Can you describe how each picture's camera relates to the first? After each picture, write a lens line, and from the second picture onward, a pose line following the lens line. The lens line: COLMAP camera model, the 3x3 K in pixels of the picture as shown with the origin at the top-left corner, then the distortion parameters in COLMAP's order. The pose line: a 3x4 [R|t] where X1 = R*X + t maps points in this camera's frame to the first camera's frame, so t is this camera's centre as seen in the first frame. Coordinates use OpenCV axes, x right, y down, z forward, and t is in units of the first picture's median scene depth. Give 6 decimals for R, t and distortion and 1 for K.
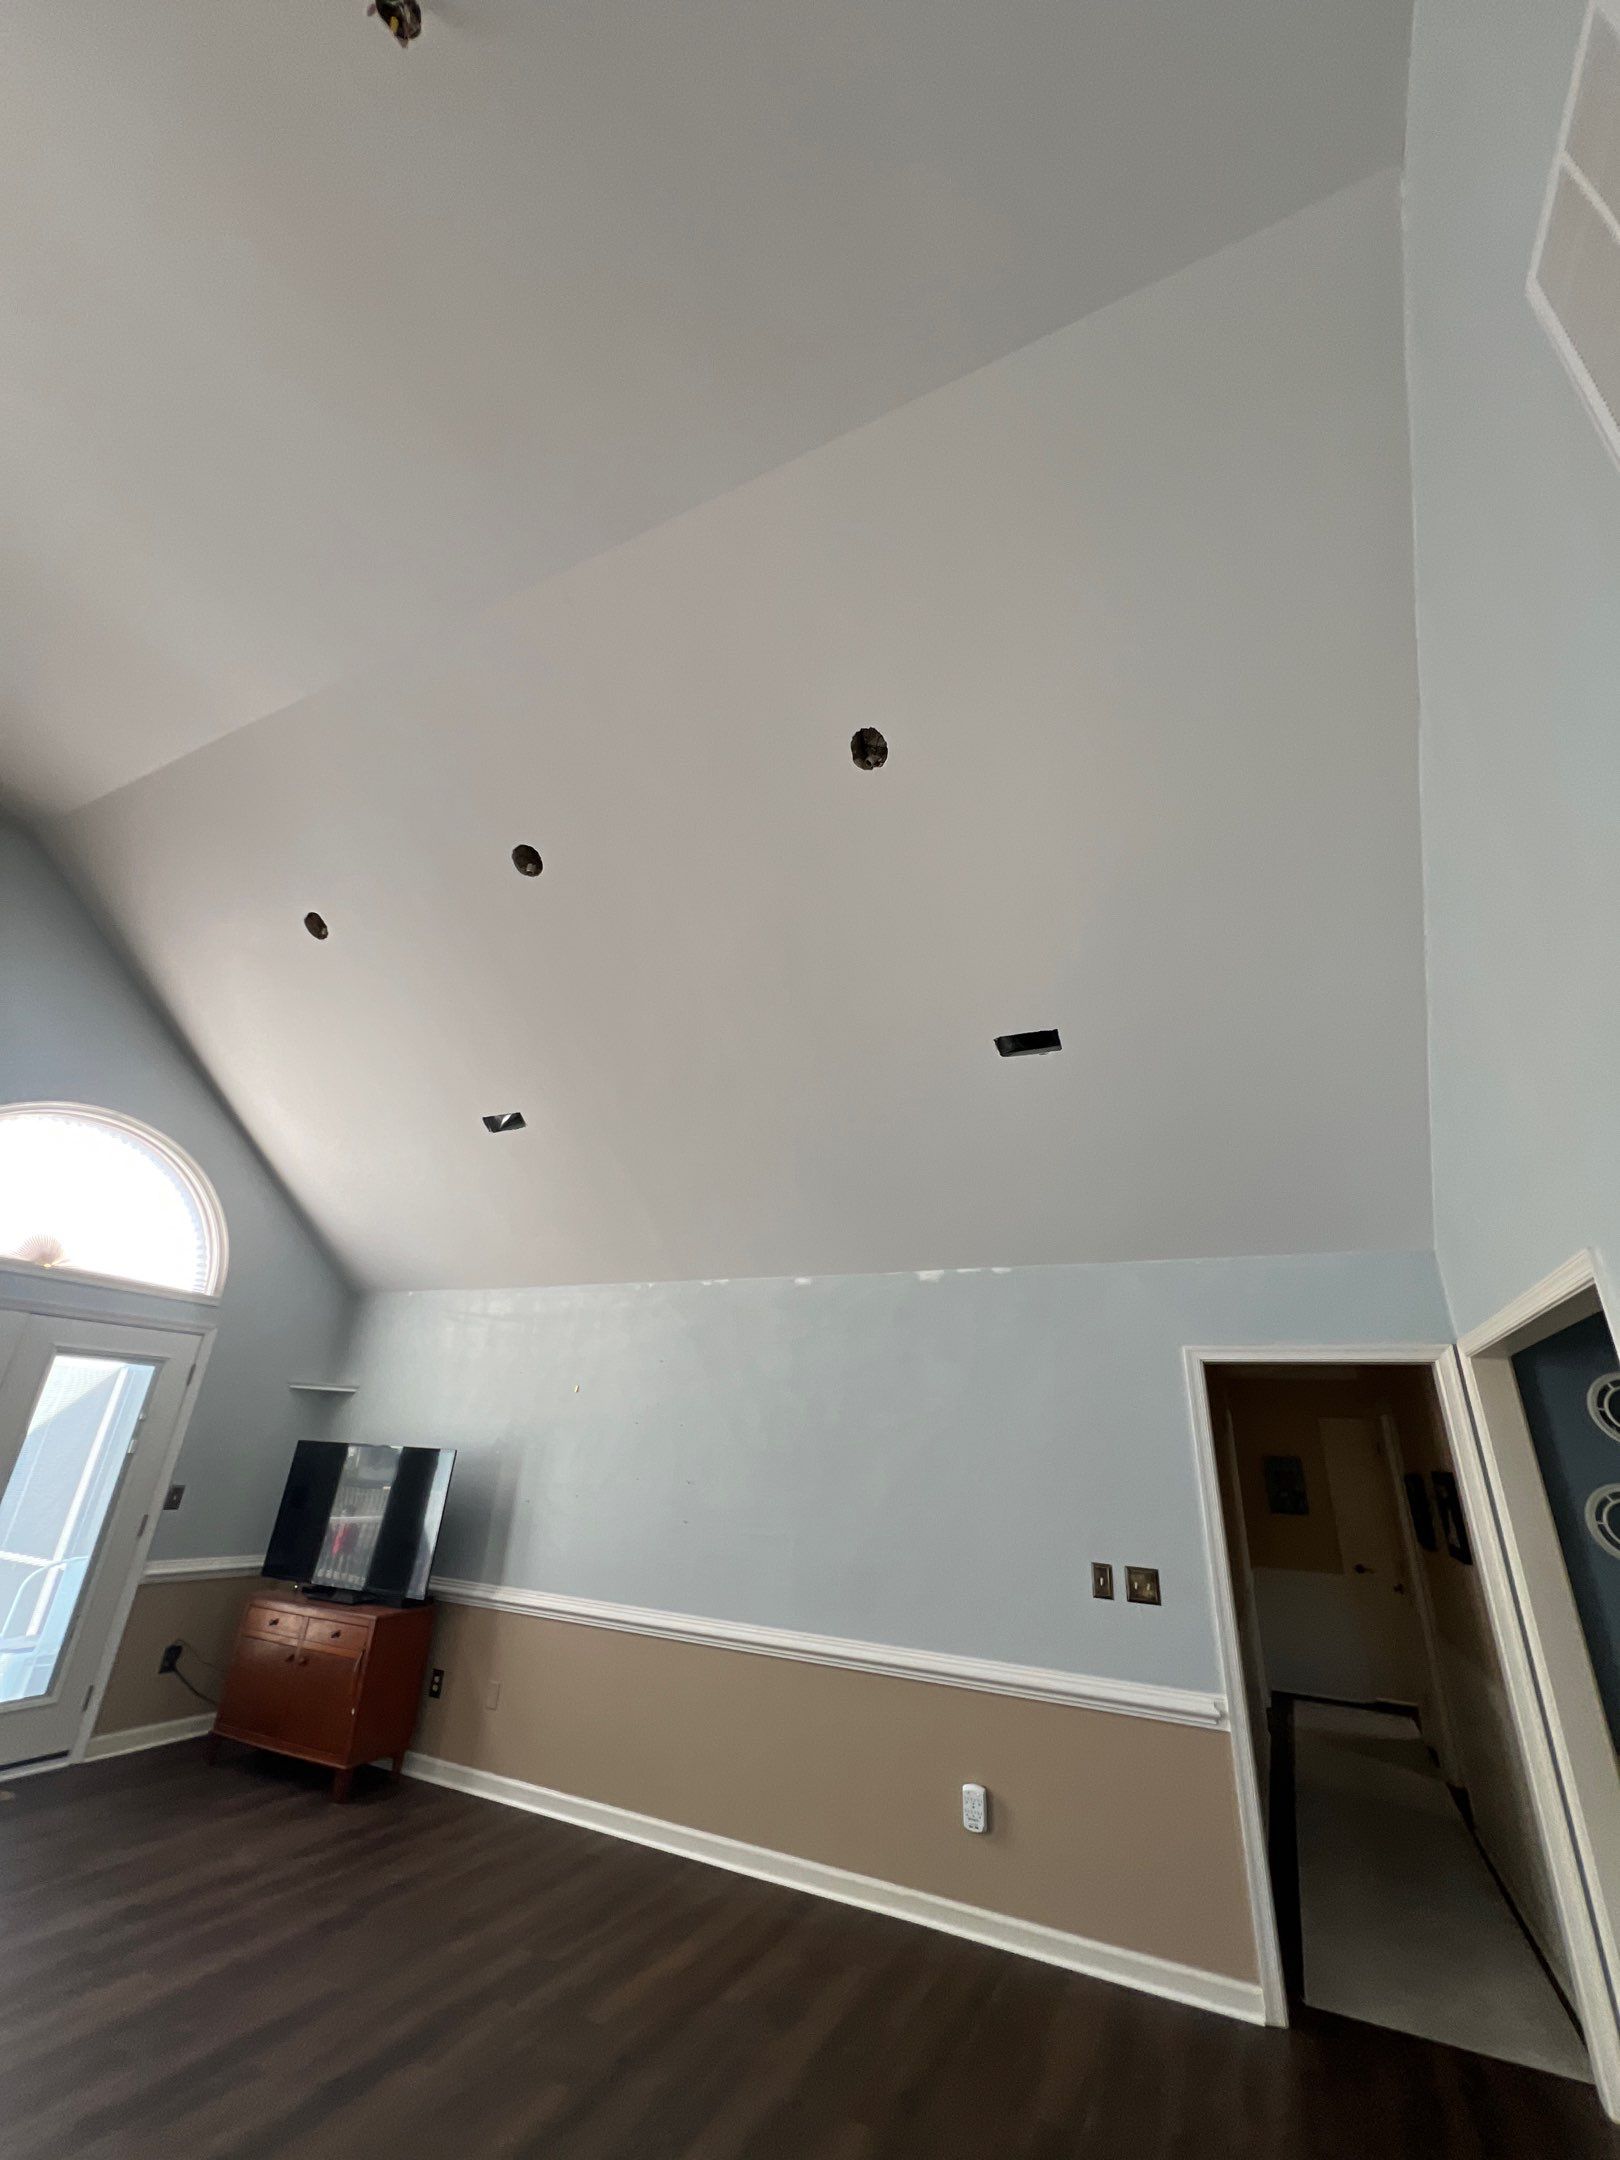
lens RADIAL K [[862.3, 0, 813.6], [0, 862.3, 1074.3], [0, 0, 1]] dist [-0.002108, 0.000275]
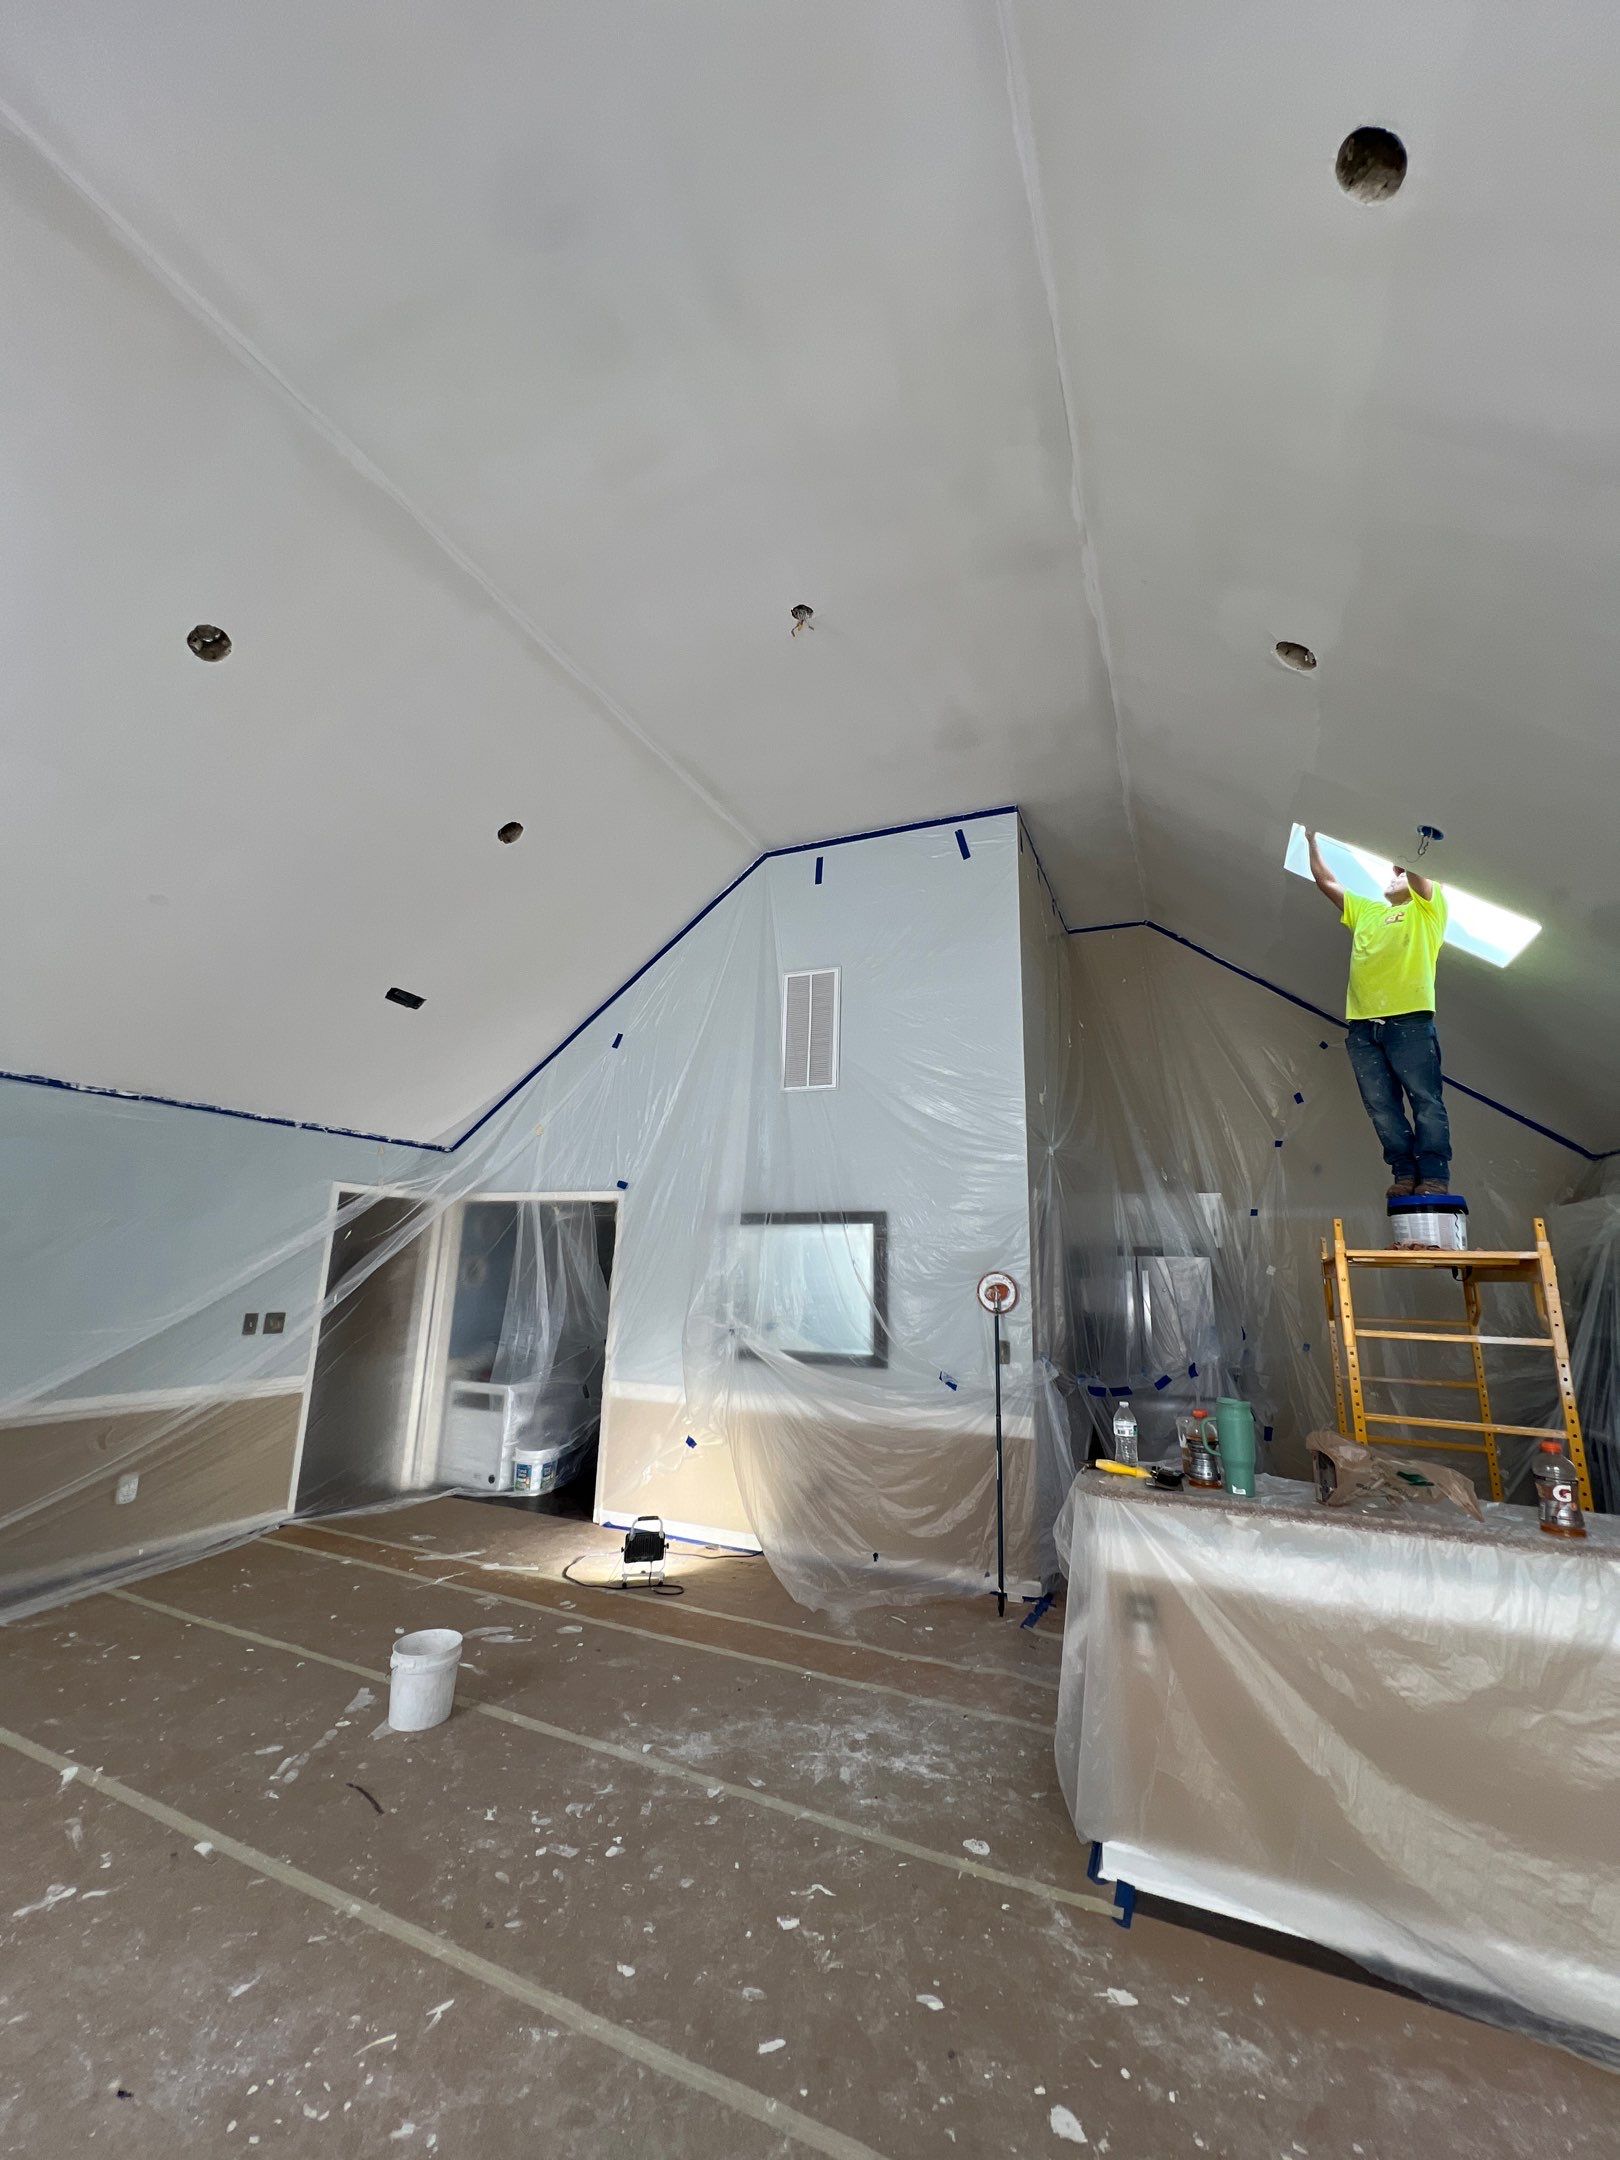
lens RADIAL K [[862.3, 0, 813.6], [0, 862.3, 1074.3], [0, 0, 1]] dist [-0.002108, 0.000275]
pose [[-0.035755, 0.175627, 0.983807, -1.037707], [-0.429653, 0.886110, -0.173801, 0.030174], [-0.902286, -0.428910, 0.043776, 0.185895]]
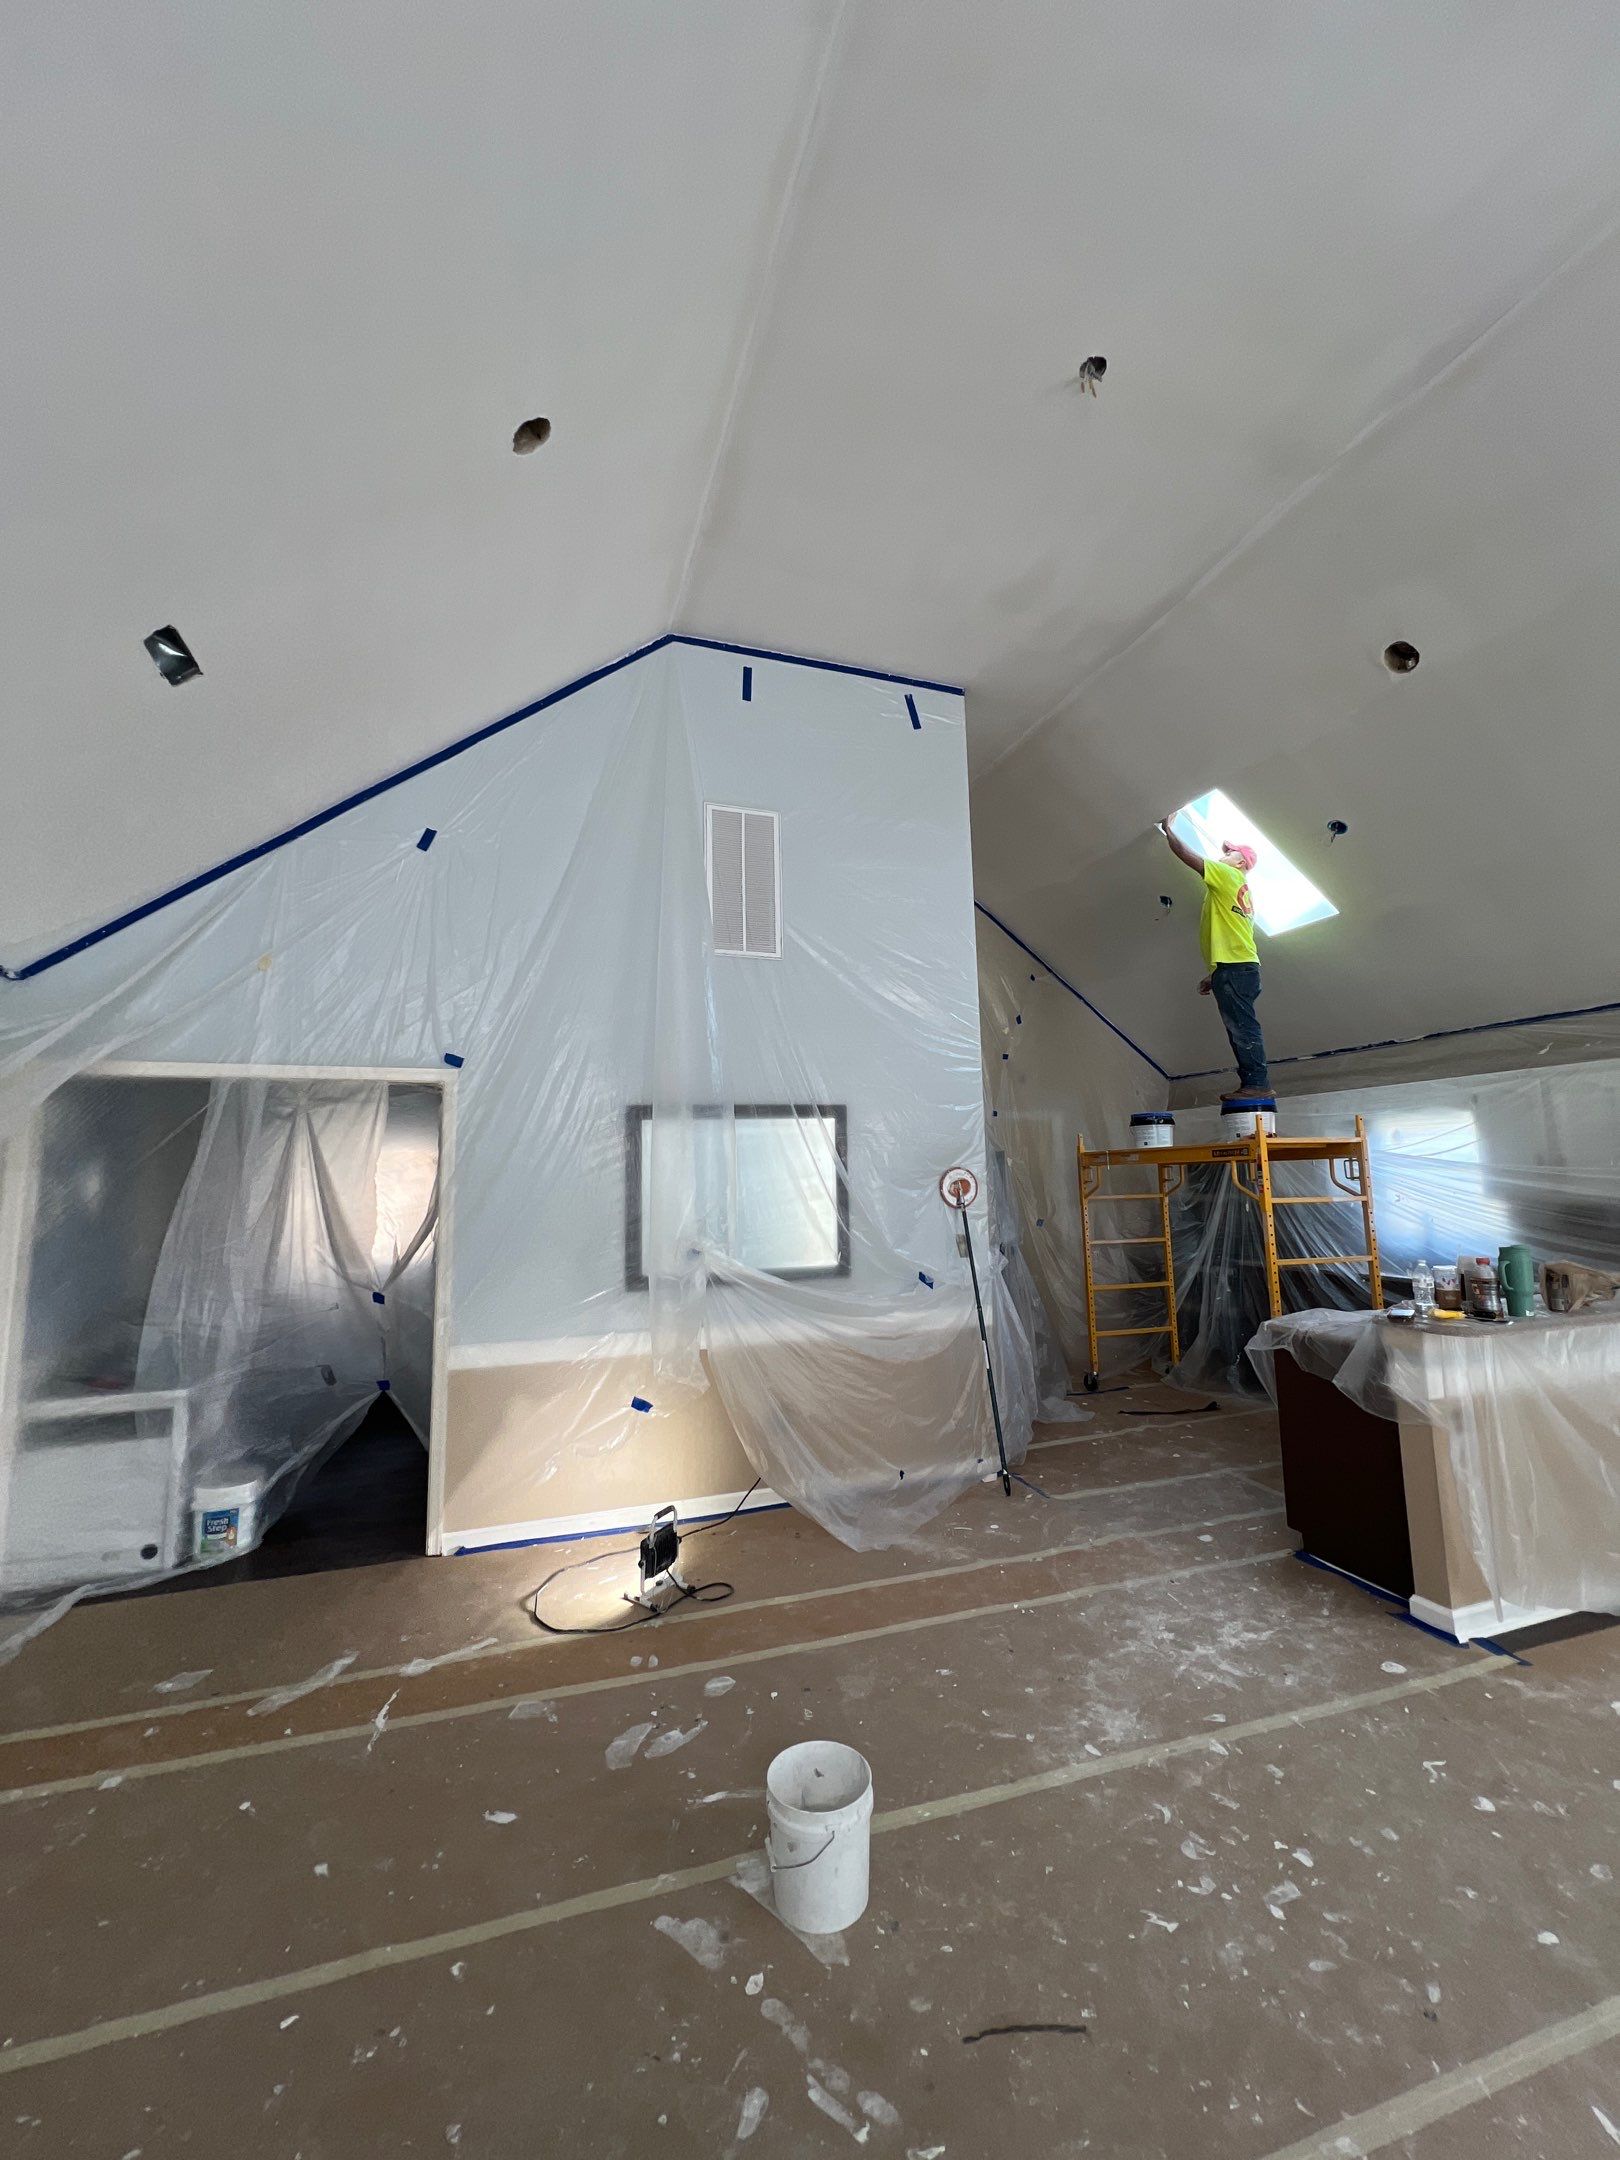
lens RADIAL K [[862.3, 0, 813.6], [0, 862.3, 1074.3], [0, 0, 1]] dist [-0.002108, 0.000275]
pose [[-0.705970, 0.057073, 0.705939, -0.549611], [-0.298159, 0.880168, -0.369331, 0.320699], [-0.642423, -0.471219, -0.604355, 0.754833]]
